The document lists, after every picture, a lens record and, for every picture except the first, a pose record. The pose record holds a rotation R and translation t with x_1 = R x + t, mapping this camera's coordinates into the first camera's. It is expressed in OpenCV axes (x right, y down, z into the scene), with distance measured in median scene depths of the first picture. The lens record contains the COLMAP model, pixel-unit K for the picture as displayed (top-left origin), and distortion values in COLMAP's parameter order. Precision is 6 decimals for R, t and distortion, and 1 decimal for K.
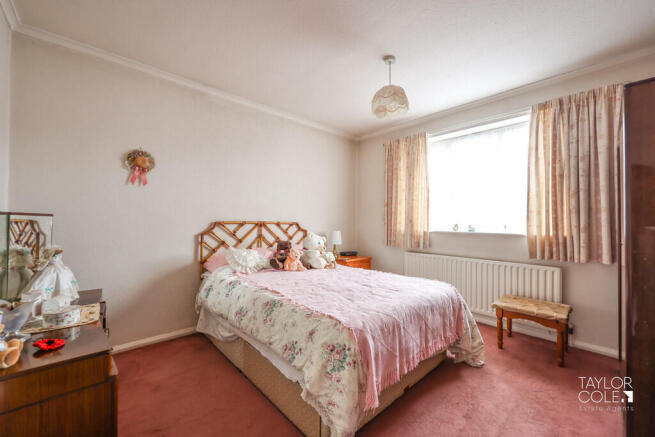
lens RADIAL K [[260.2, 0, 325.8], [0, 260.2, 218.4], [0, 0, 1]] dist [-0.001432, -0.000111]
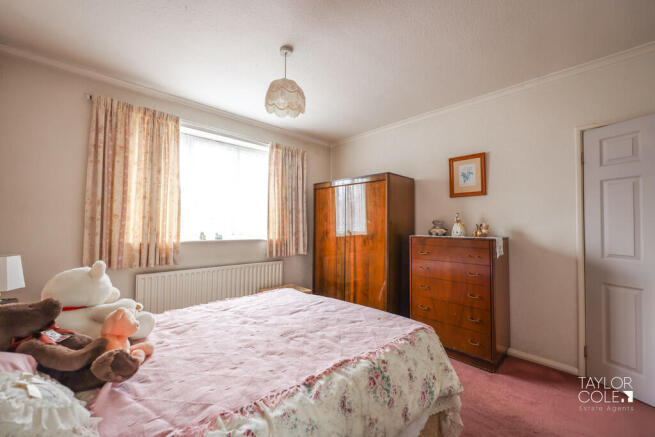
lens RADIAL K [[260.2, 0, 325.6], [0, 260.2, 219.6], [0, 0, 1]] dist [-0.001432, -0.000111]
pose [[-0.012627, 0.022266, 0.999672, -0.460241], [-0.019046, 0.999565, -0.022504, -0.011016], [-0.999739, -0.019324, -0.012197, 0.631166]]
